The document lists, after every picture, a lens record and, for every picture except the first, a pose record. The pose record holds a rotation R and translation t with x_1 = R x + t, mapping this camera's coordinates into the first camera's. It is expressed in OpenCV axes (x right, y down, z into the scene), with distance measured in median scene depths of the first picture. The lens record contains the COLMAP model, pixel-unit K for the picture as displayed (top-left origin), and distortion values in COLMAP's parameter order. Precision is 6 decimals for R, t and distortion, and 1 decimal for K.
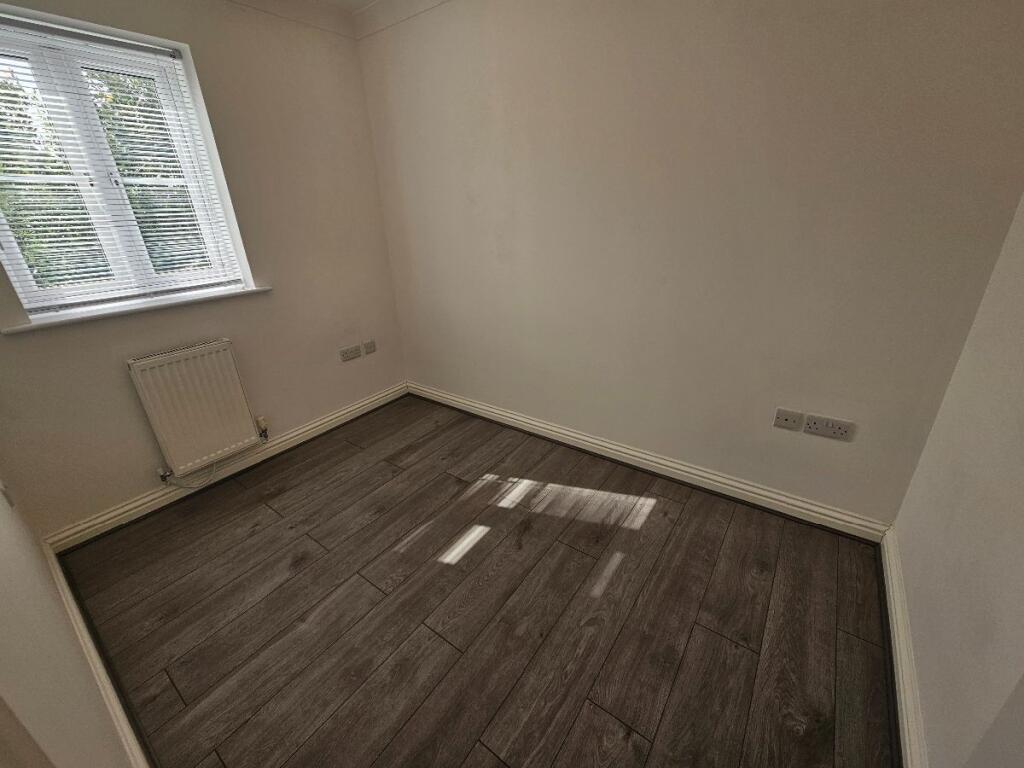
lens RADIAL K [[416.0, 0, 508.1], [0, 416.0, 379.6], [0, 0, 1]] dist [-0.001318, 0.000236]
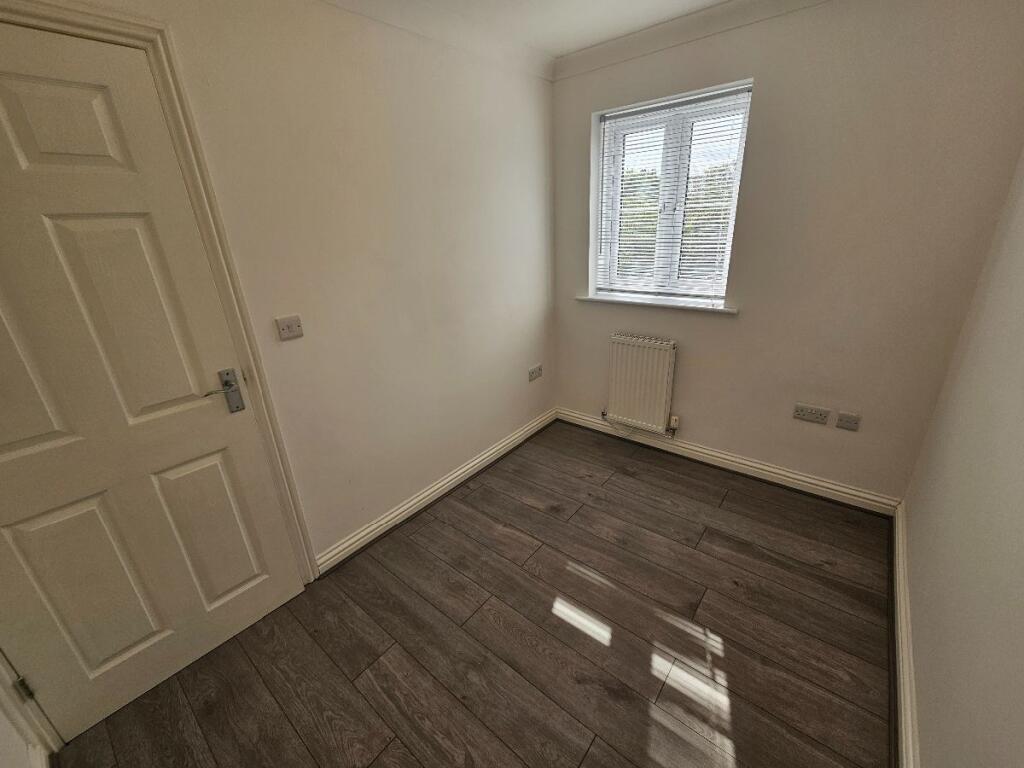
lens RADIAL K [[416.0, 0, 508.1], [0, 416.0, 379.6], [0, 0, 1]] dist [-0.001318, 0.000236]
pose [[-0.057606, 0.389363, -0.919281, 0.480329], [-0.331825, 0.860992, 0.385468, -0.320576], [0.941581, 0.327245, 0.079602, 0.531605]]
